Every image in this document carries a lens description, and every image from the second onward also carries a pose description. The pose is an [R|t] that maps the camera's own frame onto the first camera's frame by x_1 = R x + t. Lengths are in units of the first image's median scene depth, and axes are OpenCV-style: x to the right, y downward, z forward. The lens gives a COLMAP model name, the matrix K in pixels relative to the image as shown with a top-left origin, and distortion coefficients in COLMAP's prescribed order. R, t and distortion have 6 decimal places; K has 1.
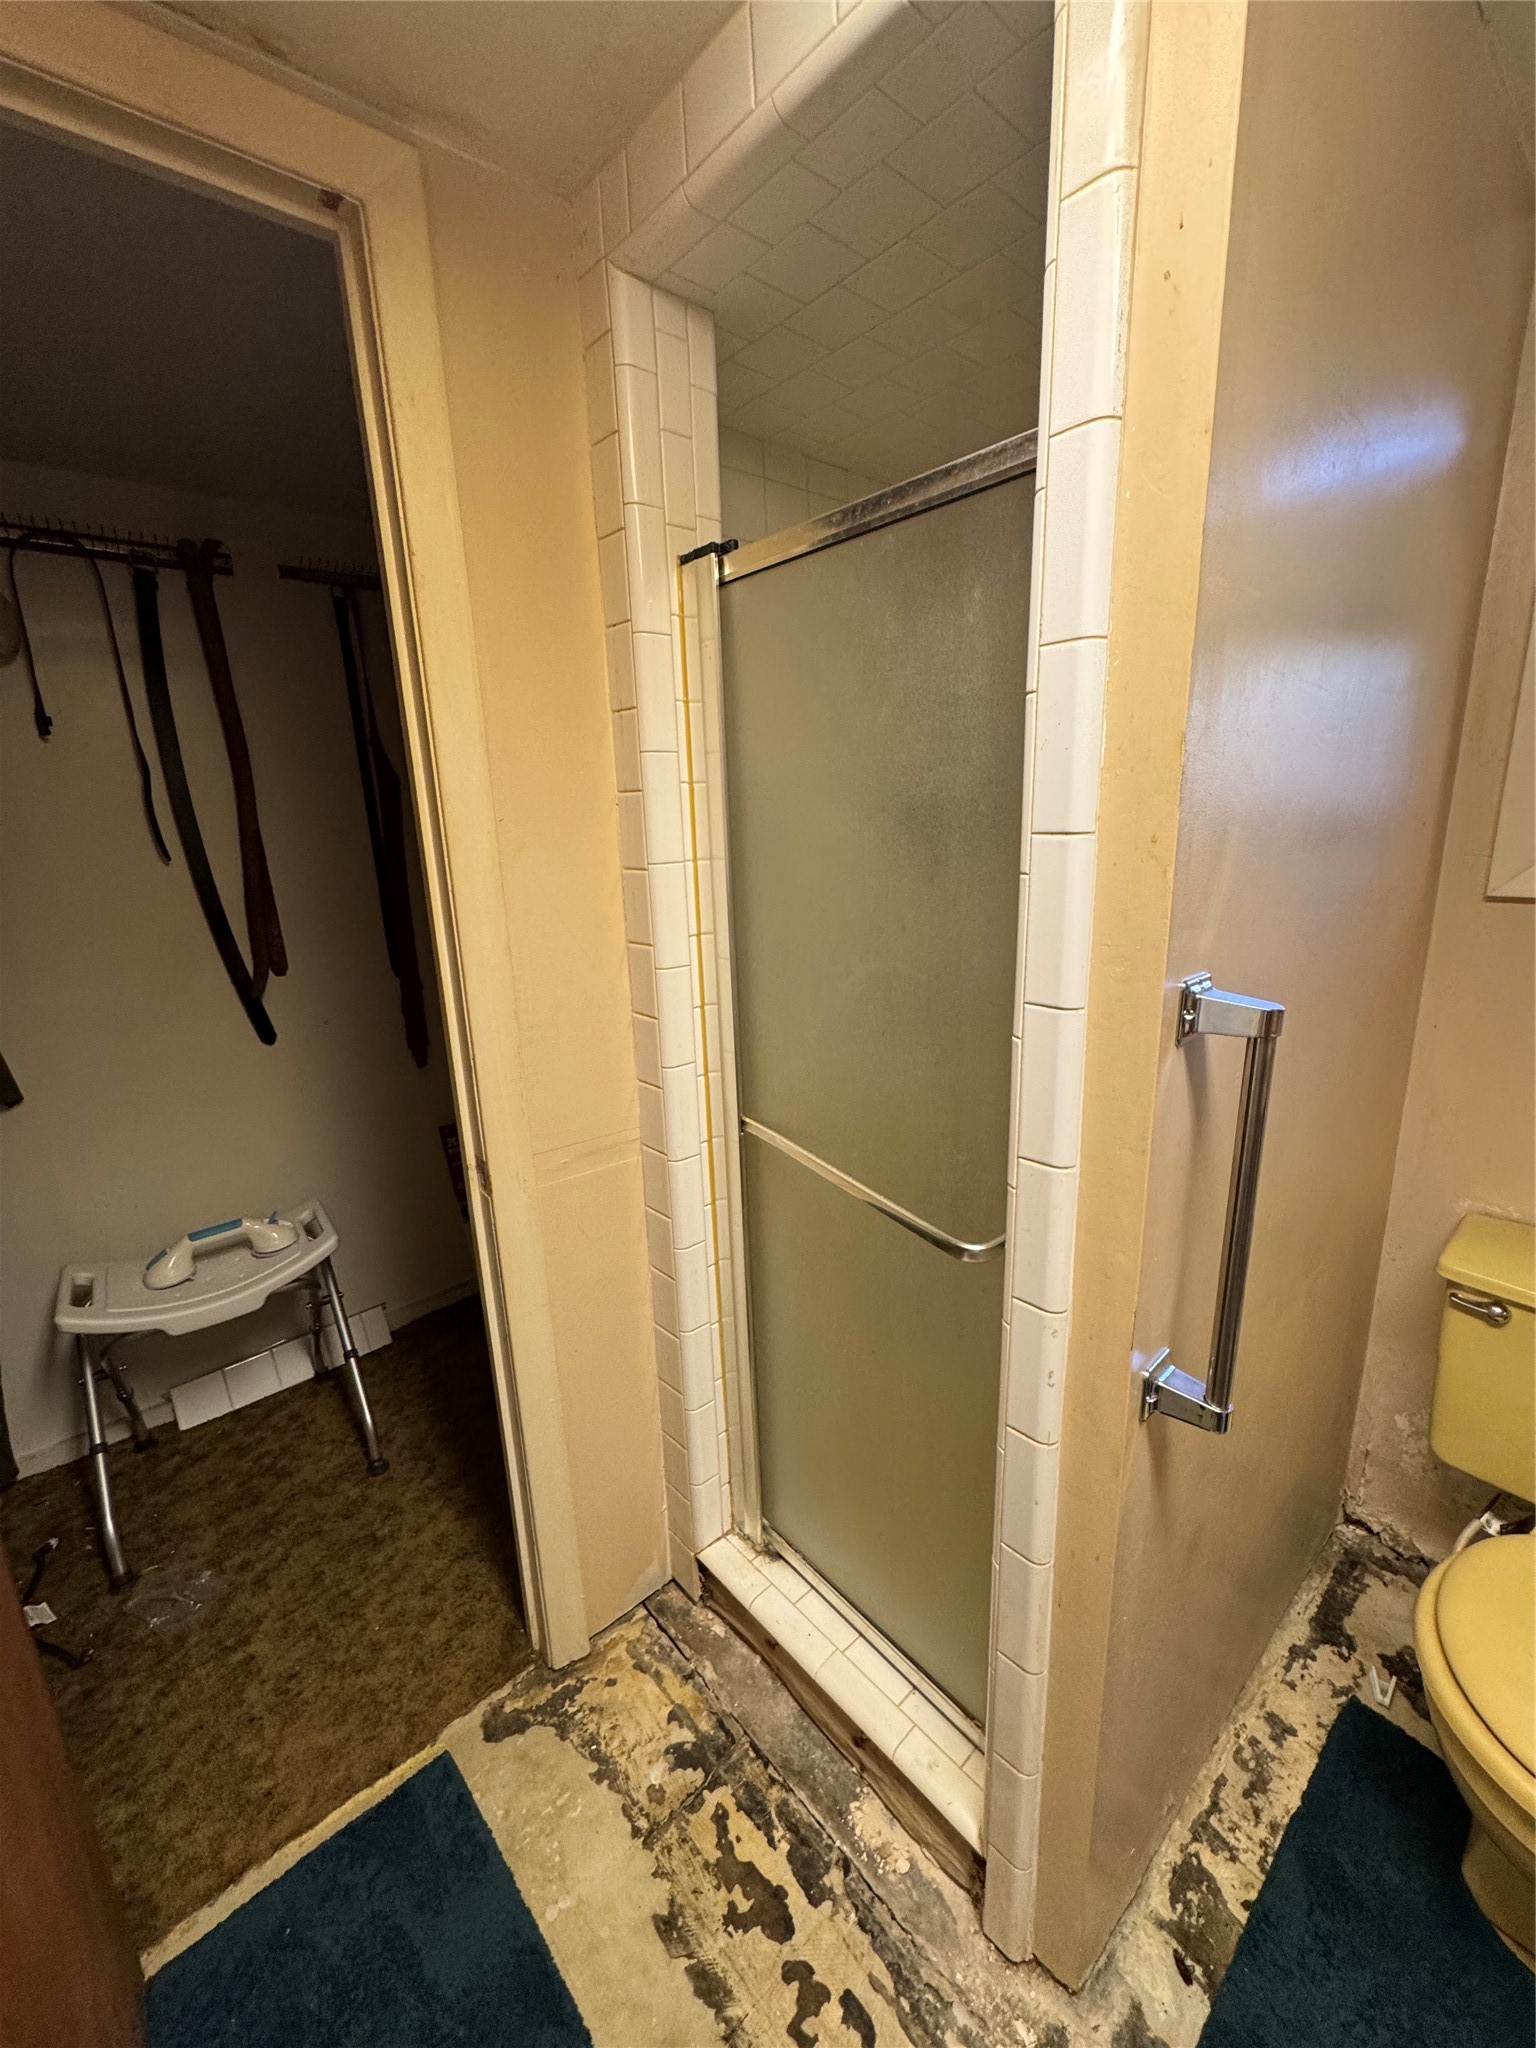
lens RADIAL K [[819.4, 0, 768.4], [0, 819.4, 1020.0], [0, 0, 1]] dist [-0.004009, 0.000649]
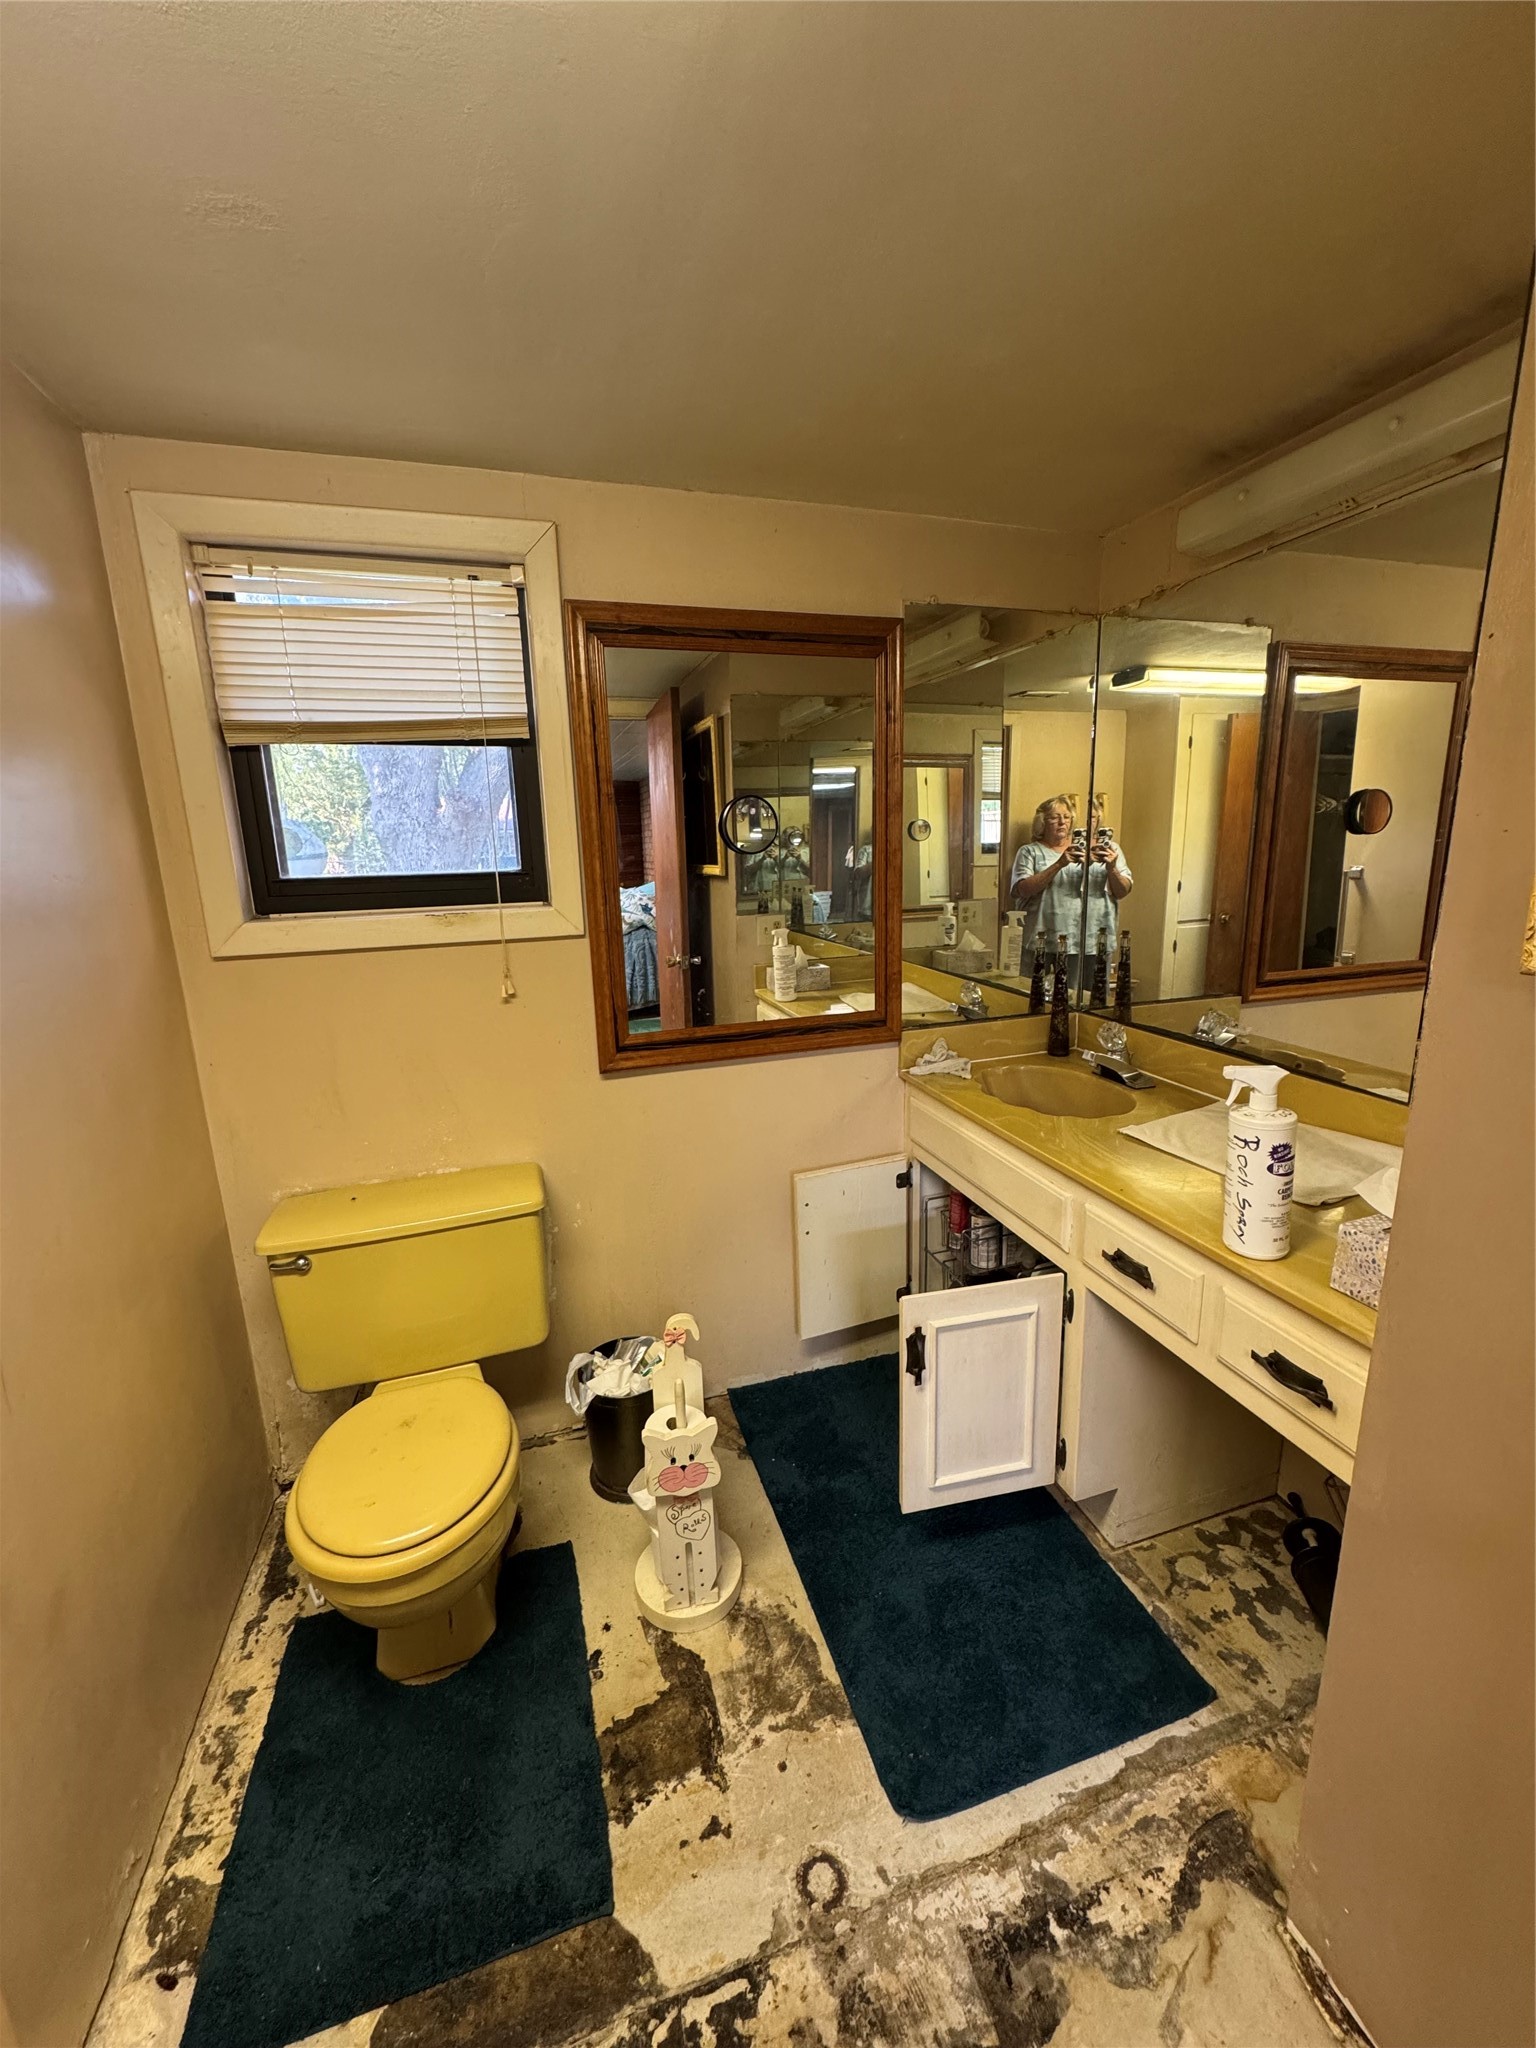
lens RADIAL K [[819.4, 0, 767.9], [0, 819.4, 1022.1], [0, 0, 1]] dist [-0.004009, 0.000649]
pose [[0.411296, -0.171540, 0.895215, 0.082633], [0.244561, 0.966889, 0.072913, 0.066992], [-0.878080, 0.188946, 0.439630, -0.311723]]
